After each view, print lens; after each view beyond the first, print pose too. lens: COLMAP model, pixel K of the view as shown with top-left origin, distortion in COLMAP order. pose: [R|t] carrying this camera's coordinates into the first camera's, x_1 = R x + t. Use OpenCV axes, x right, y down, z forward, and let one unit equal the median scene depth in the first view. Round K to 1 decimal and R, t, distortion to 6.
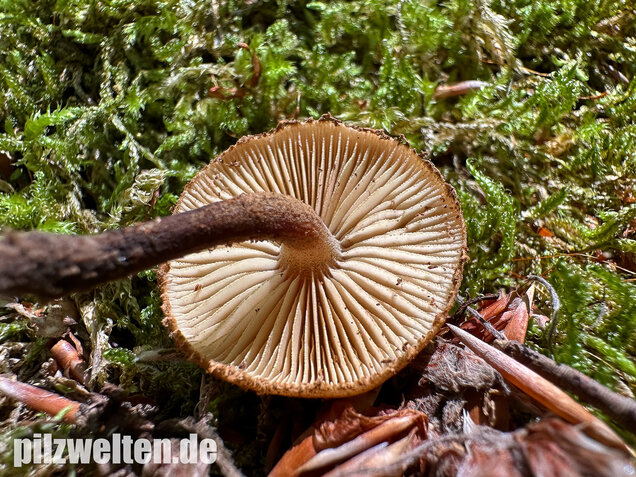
lens RADIAL K [[449.9, 0, 320.7], [0, 449.9, 241.4], [0, 0, 1]] dist [-0.029943, -0.000304]
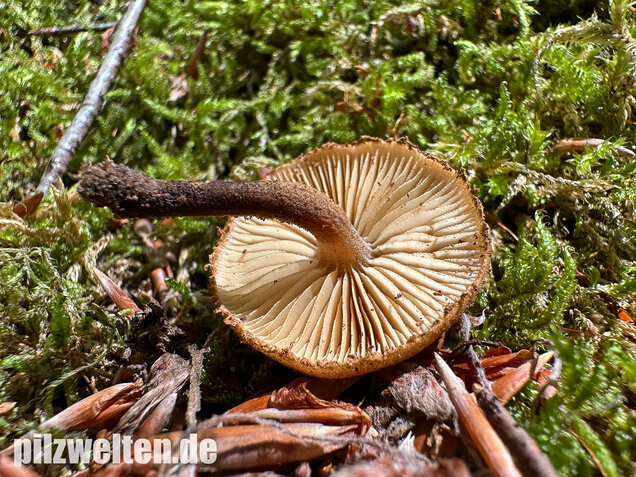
lens RADIAL K [[449.9, 0, 320.7], [0, 449.9, 241.4], [0, 0, 1]] dist [-0.029943, -0.000304]
pose [[0.887271, 0.265769, -0.376985, 0.346819], [-0.288811, 0.957374, -0.004810, 0.022380], [0.359637, 0.113145, 0.926207, -0.052804]]
